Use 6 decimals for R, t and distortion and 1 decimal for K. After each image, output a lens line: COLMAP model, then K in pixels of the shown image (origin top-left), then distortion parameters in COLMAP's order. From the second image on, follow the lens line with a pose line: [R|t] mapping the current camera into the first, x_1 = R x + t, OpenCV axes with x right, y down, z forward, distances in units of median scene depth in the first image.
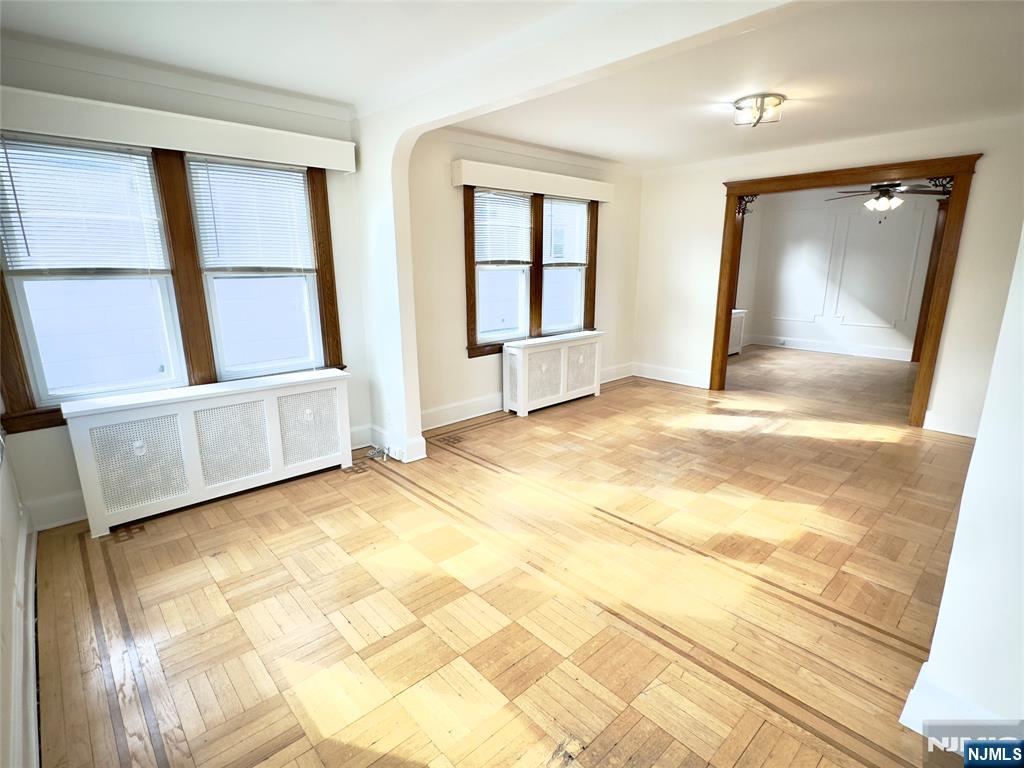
lens RADIAL K [[512.1, 0, 515.2], [0, 512.1, 386.9], [0, 0, 1]] dist [-0.009859, -0.000938]
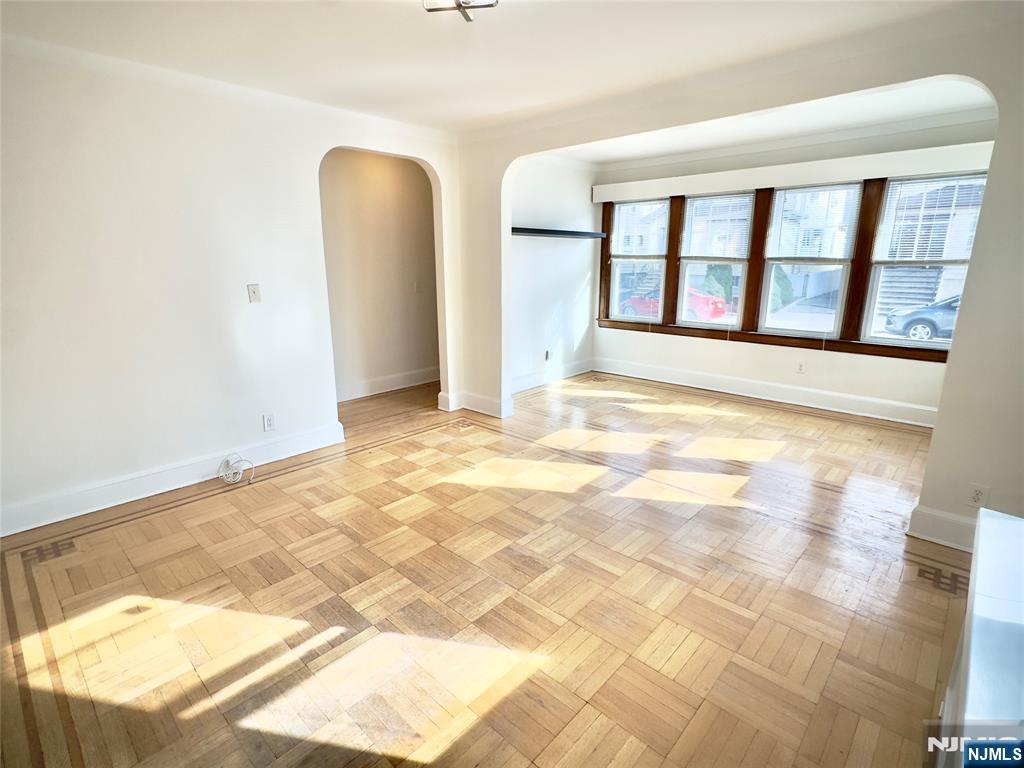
lens RADIAL K [[512.1, 0, 508.4], [0, 512.1, 380.2], [0, 0, 1]] dist [-0.009859, -0.000938]
pose [[-0.996941, 0.030377, -0.072013, 0.339724], [-0.005288, 0.893052, 0.449922, -0.301826], [0.077979, 0.448926, -0.890160, 1.248963]]
